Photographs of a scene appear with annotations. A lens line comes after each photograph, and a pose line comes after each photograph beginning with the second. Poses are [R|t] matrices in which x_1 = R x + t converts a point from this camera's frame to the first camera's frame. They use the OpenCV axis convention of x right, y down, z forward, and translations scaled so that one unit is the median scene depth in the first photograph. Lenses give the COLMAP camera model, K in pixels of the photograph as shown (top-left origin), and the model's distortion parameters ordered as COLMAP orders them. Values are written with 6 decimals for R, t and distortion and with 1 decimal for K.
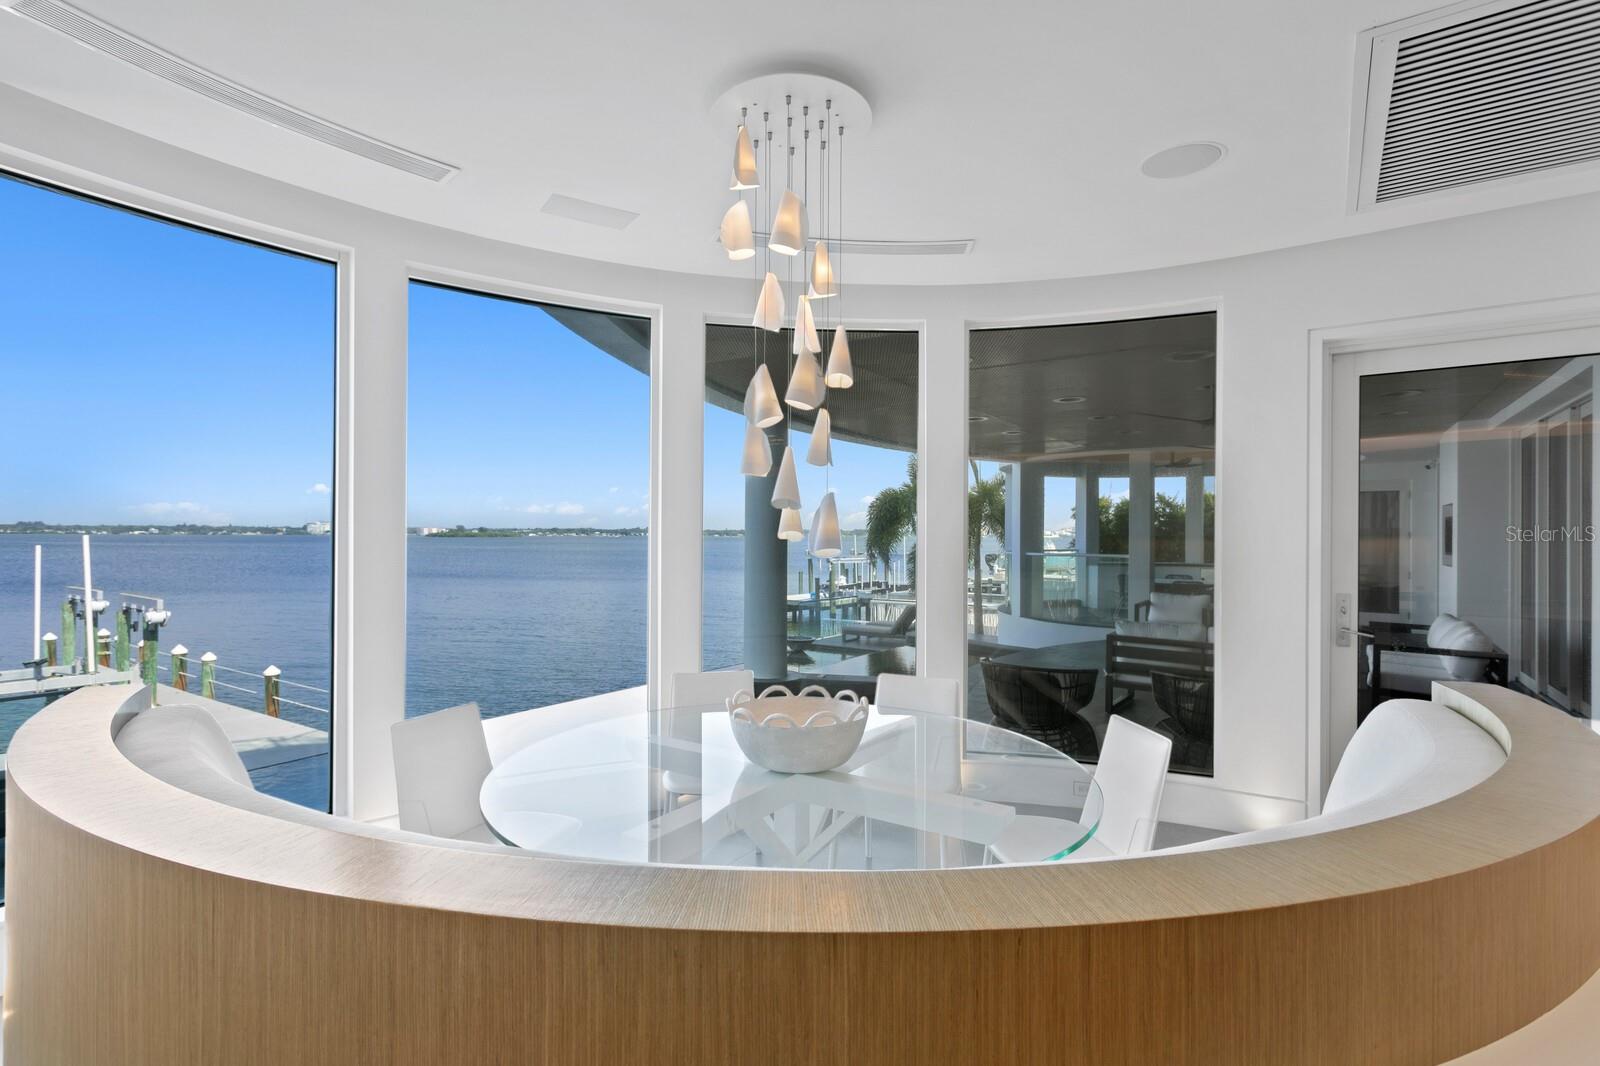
lens RADIAL K [[756.5, 0, 786.5], [0, 756.5, 537.6], [0, 0, 1]] dist [0.001040, 0.000898]
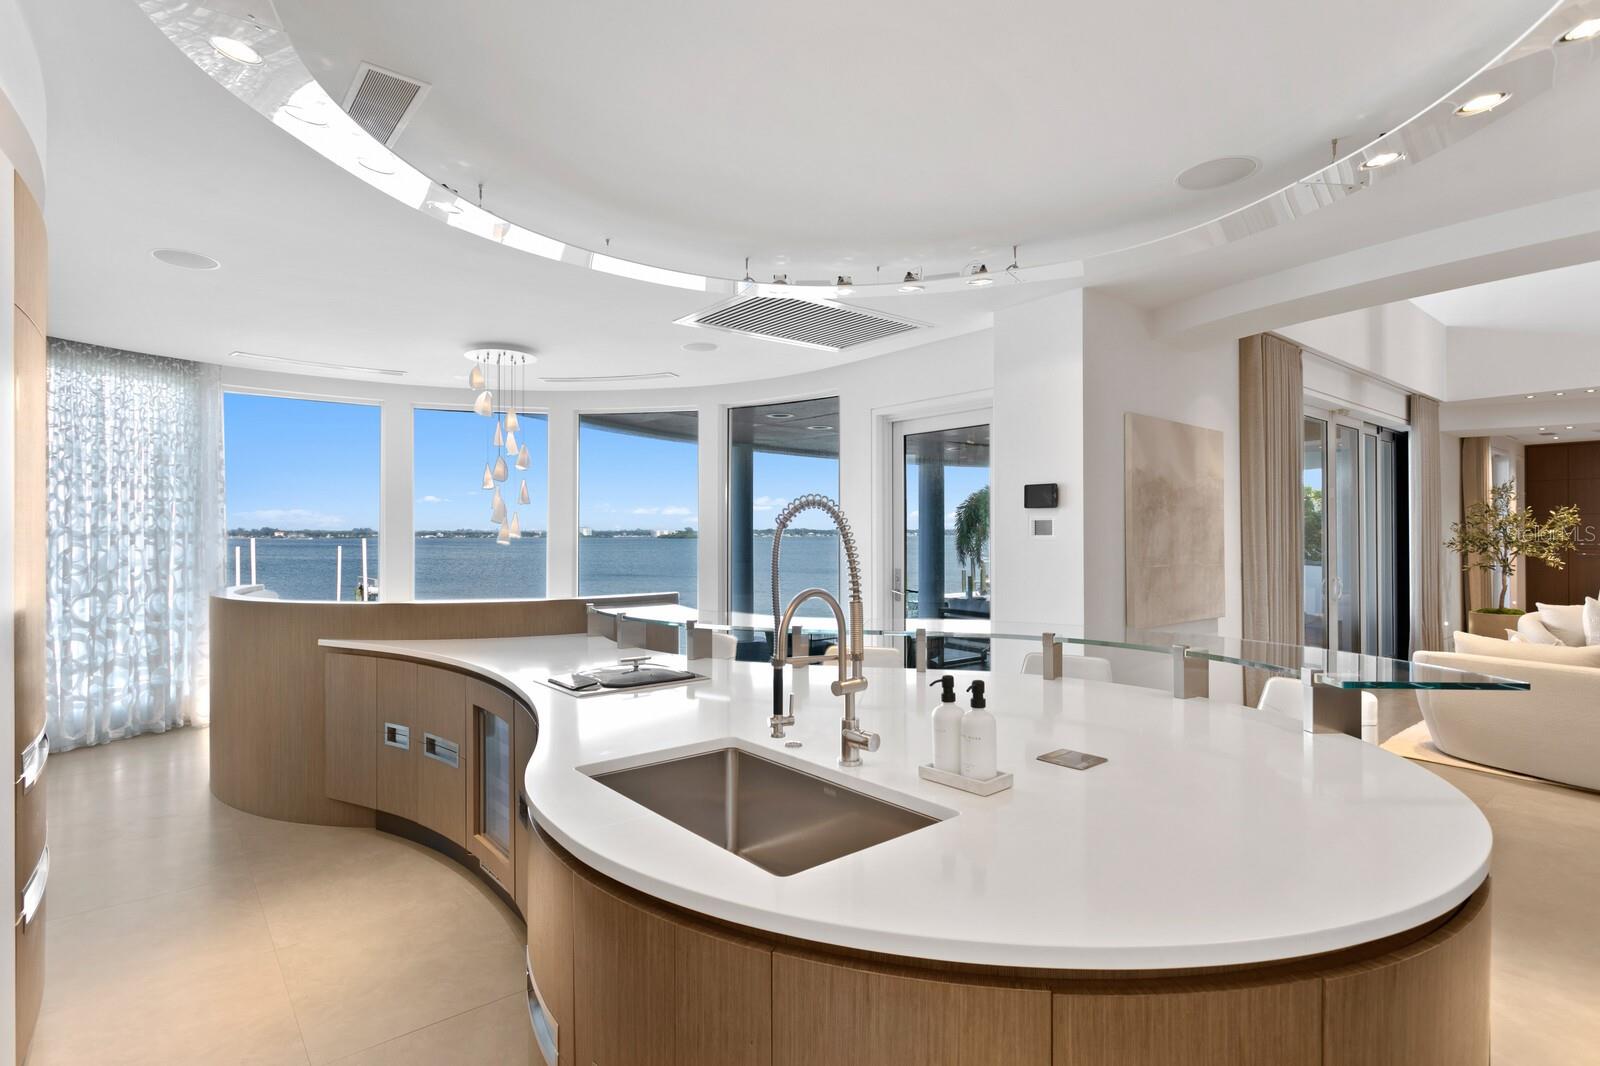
lens RADIAL K [[787.4, 0, 779.8], [0, 787.4, 539.4], [0, 0, 1]] dist [-0.002203, -0.000391]
pose [[0.956352, -0.007423, -0.292121, 0.275804], [0.008158, 0.999966, 0.001297, 0.002714], [0.292102, -0.003624, 0.956380, -0.191737]]
